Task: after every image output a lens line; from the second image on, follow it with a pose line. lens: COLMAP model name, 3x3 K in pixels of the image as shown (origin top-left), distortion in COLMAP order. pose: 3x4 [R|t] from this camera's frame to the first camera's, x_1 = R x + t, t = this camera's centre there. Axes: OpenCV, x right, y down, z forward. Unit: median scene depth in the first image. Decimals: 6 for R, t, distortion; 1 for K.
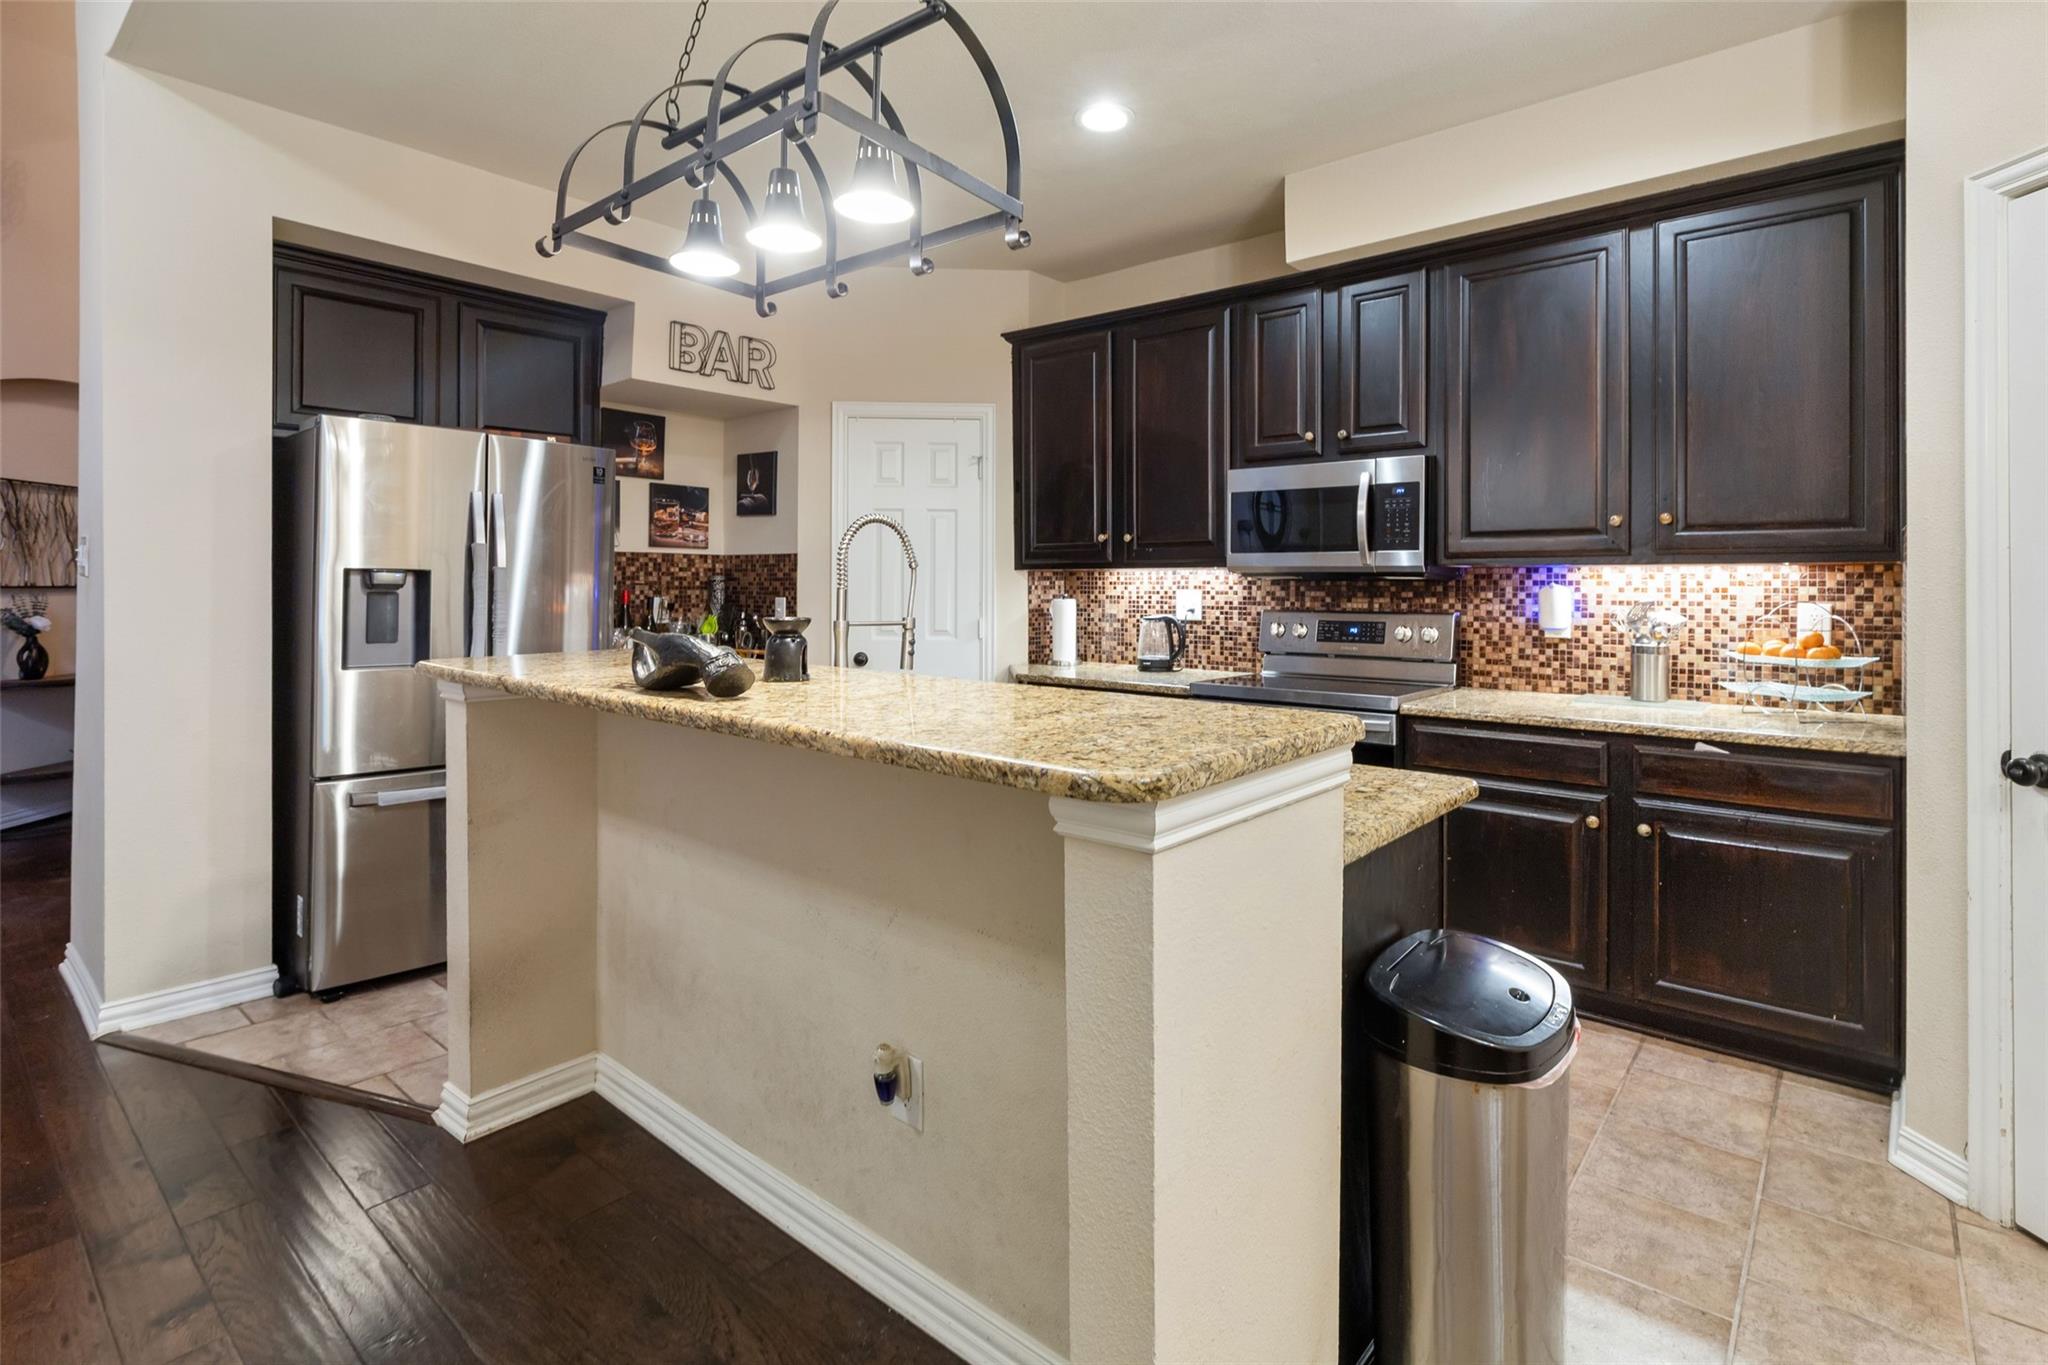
lens RADIAL K [[986.2, 0, 1058.0], [0, 986.2, 575.3], [0, 0, 1]] dist [-0.000202, -0.000112]
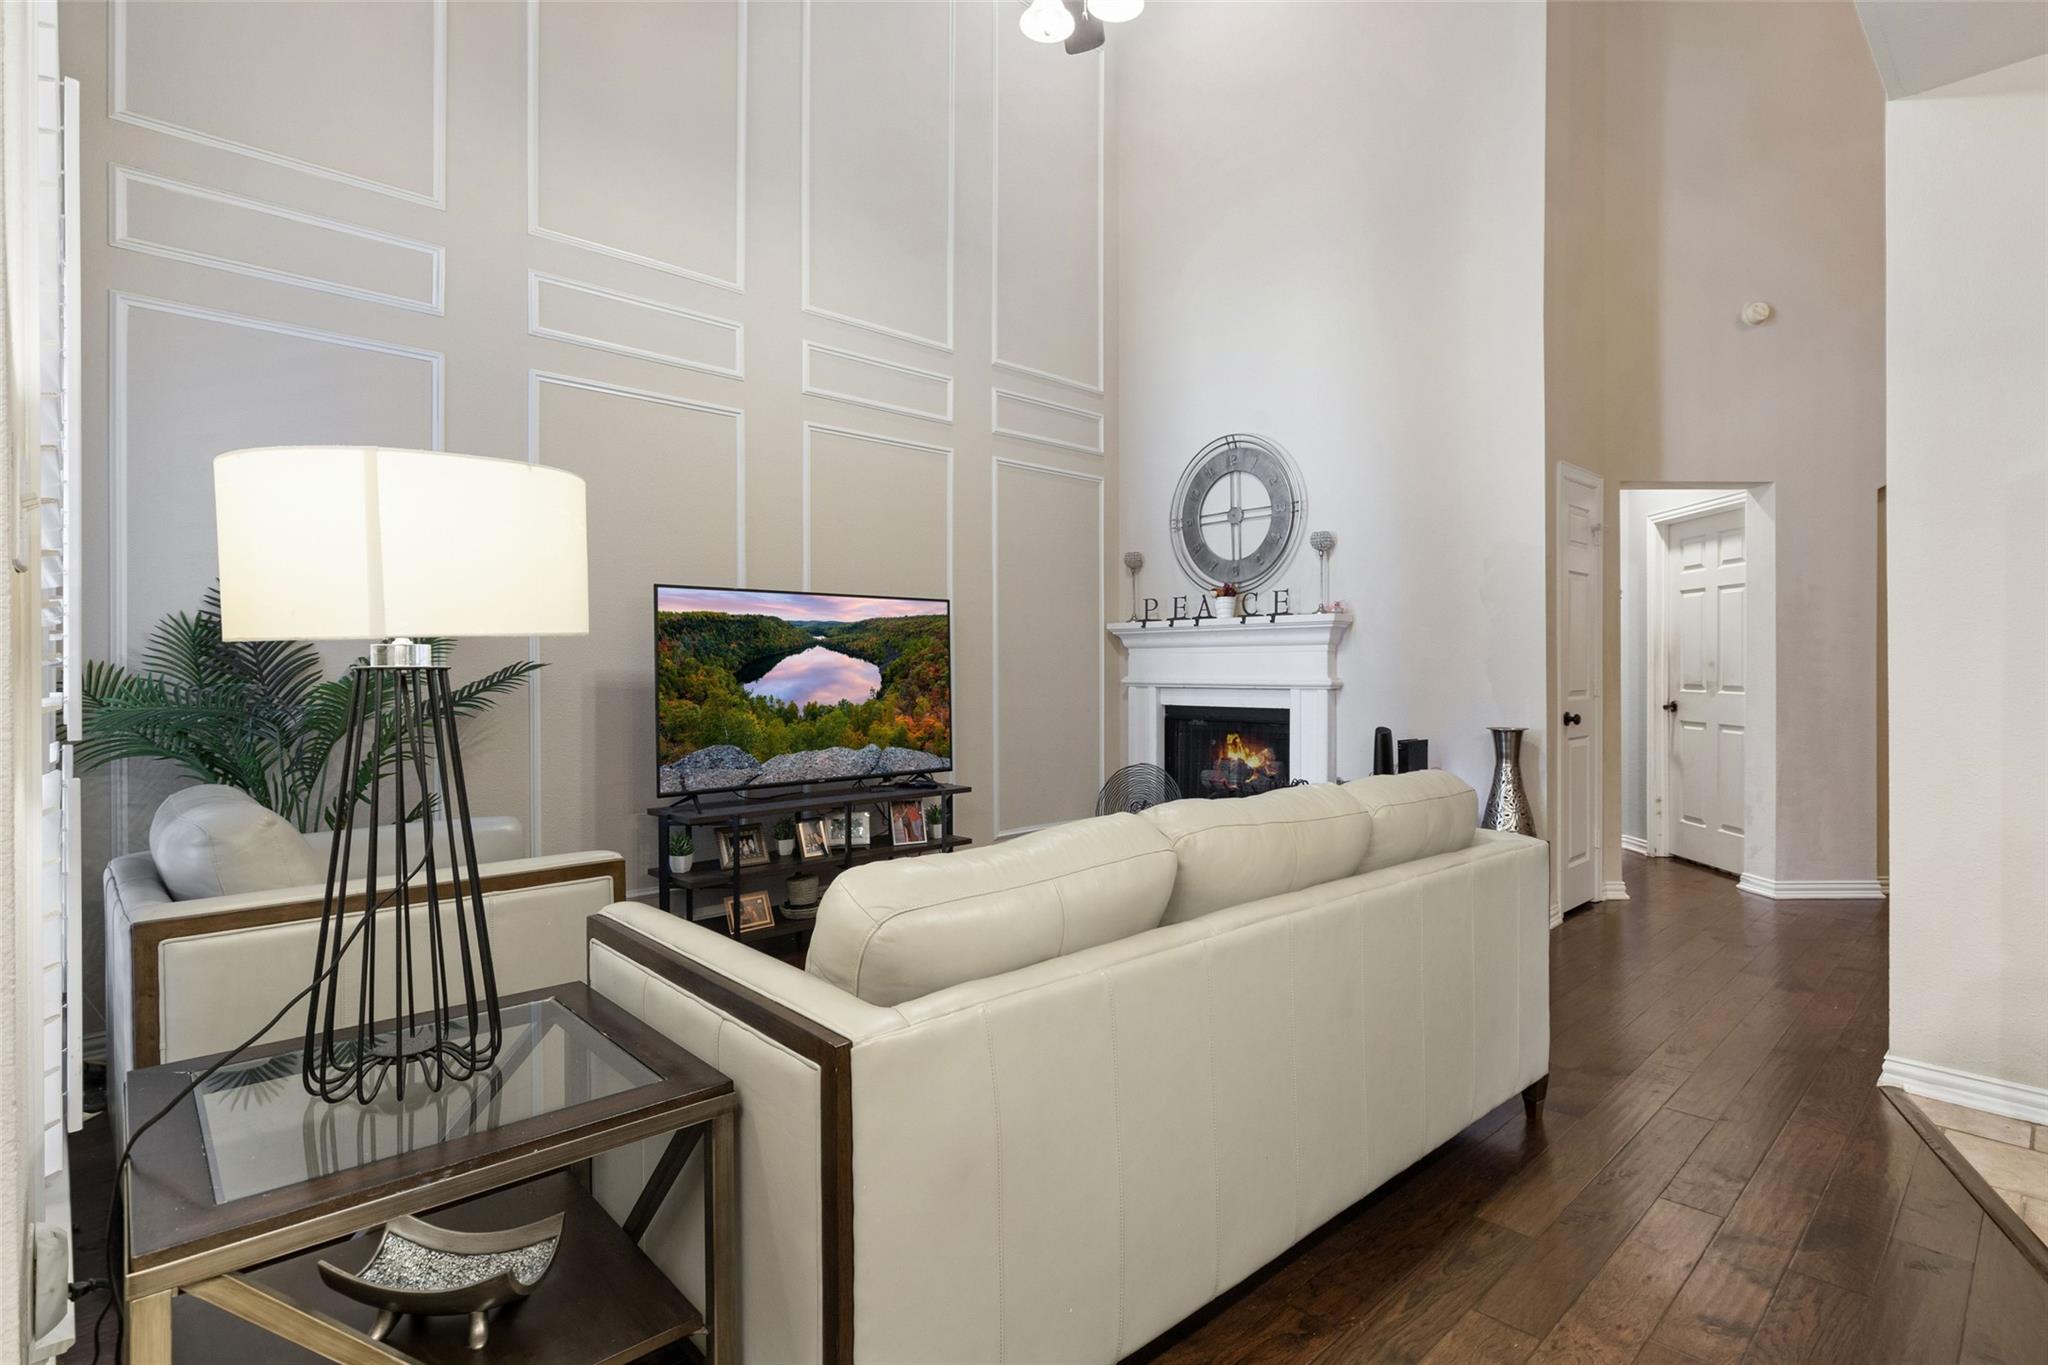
lens RADIAL K [[1012.5, 0, 1026.7], [0, 1012.5, 674.8], [0, 0, 1]] dist [0.010195, -0.000190]
pose [[-0.135751, -0.003034, -0.990738, 0.096808], [0.006893, 0.999968, -0.004007, 0.034773], [0.990719, -0.007373, -0.135726, 0.182967]]
